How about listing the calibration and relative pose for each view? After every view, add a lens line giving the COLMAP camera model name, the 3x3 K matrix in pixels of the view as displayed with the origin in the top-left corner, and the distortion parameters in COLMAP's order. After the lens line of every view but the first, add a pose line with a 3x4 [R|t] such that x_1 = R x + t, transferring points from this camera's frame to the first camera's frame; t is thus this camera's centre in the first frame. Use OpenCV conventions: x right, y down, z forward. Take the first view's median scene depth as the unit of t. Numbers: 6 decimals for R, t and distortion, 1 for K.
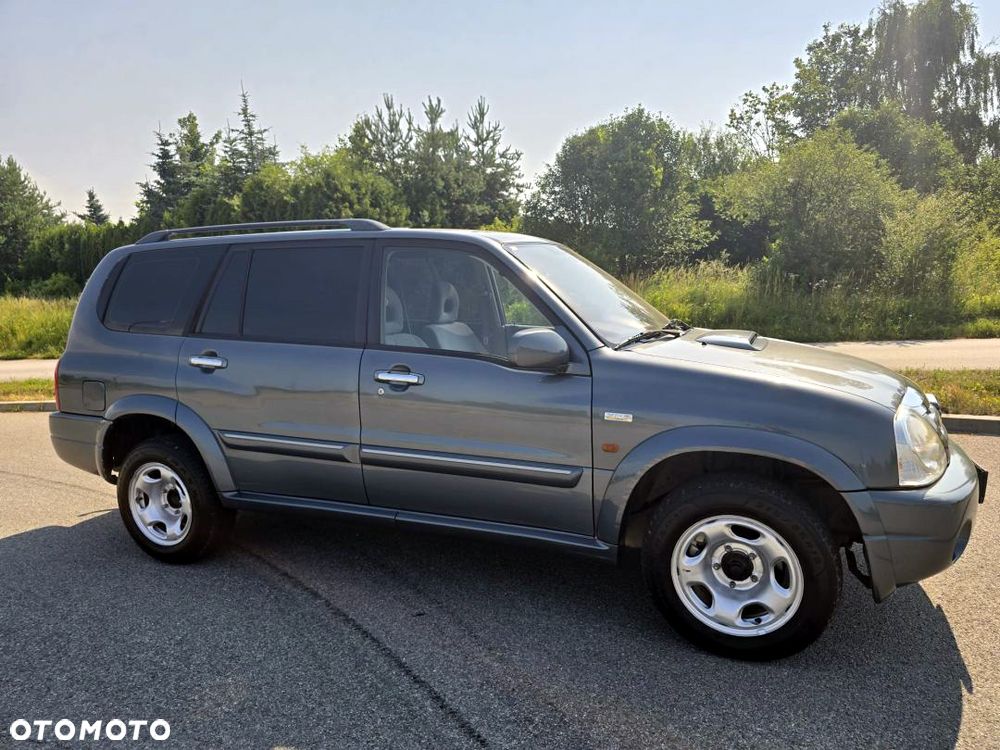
lens RADIAL K [[703.5, 0, 515.7], [0, 703.5, 369.0], [0, 0, 1]] dist [0.057482, -0.057669]
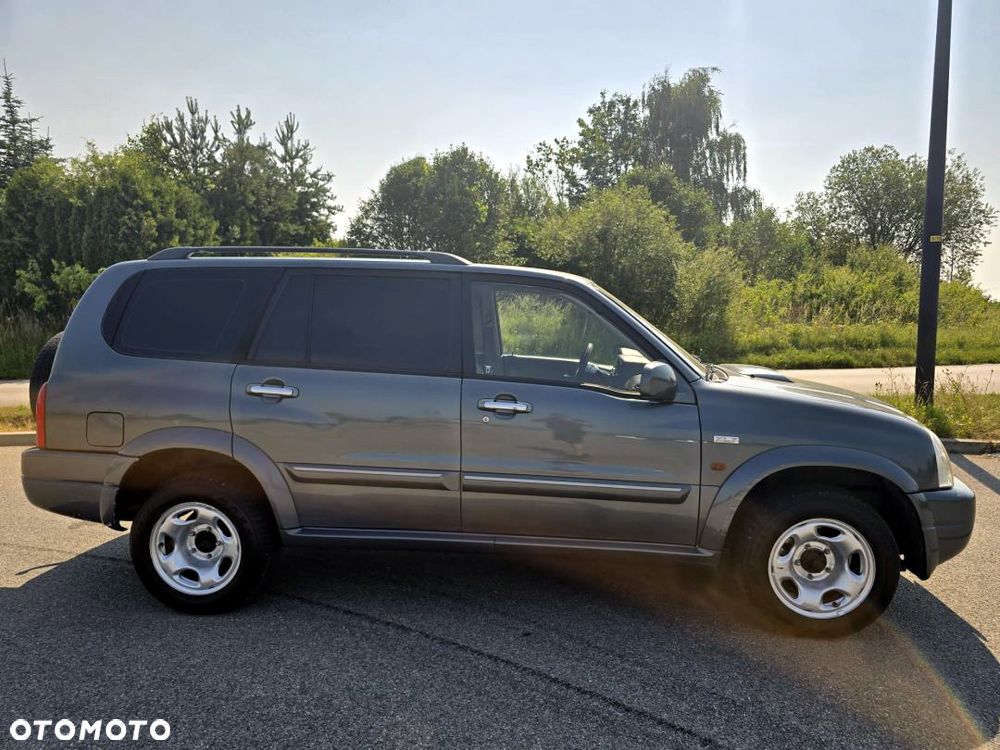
lens RADIAL K [[703.5, 0, 518.7], [0, 703.5, 364.3], [0, 0, 1]] dist [0.057482, -0.057669]
pose [[0.944242, 0.013465, 0.328975, -0.090994], [0.000913, 0.999052, -0.043512, -0.000823], [-0.329250, 0.041386, 0.943336, 0.001001]]
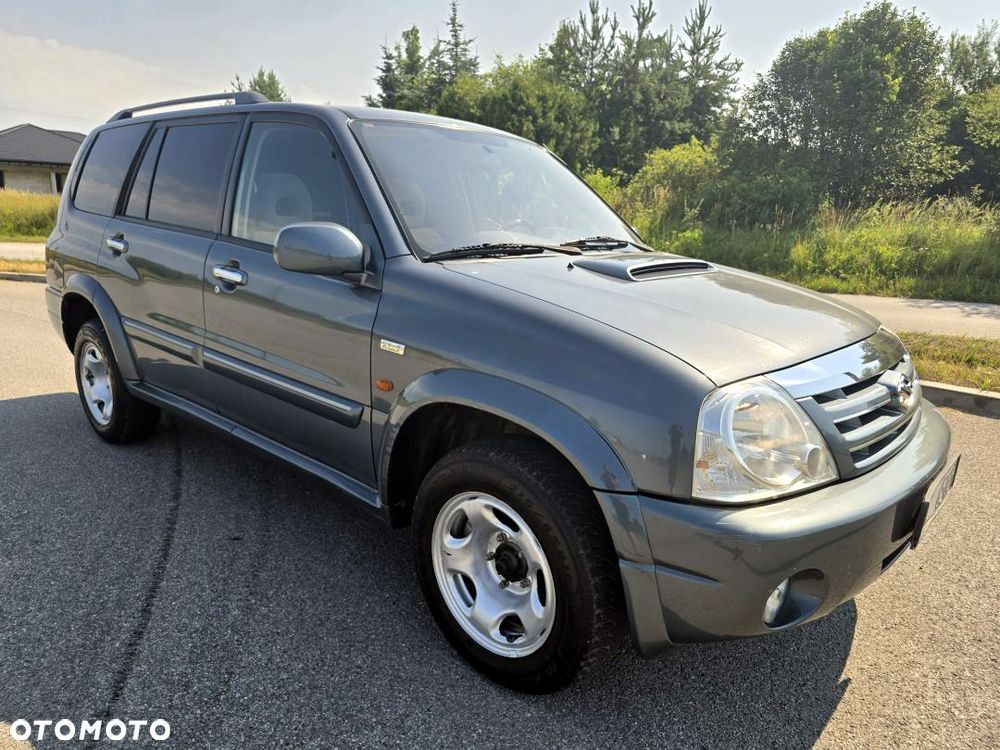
lens RADIAL K [[703.5, 0, 509.8], [0, 703.5, 373.4], [0, 0, 1]] dist [0.057482, -0.057669]
pose [[0.941228, 0.131886, -0.310958, 0.082697], [-0.098730, 0.987837, 0.120127, -0.001269], [0.323019, -0.082366, 0.942801, 0.050368]]
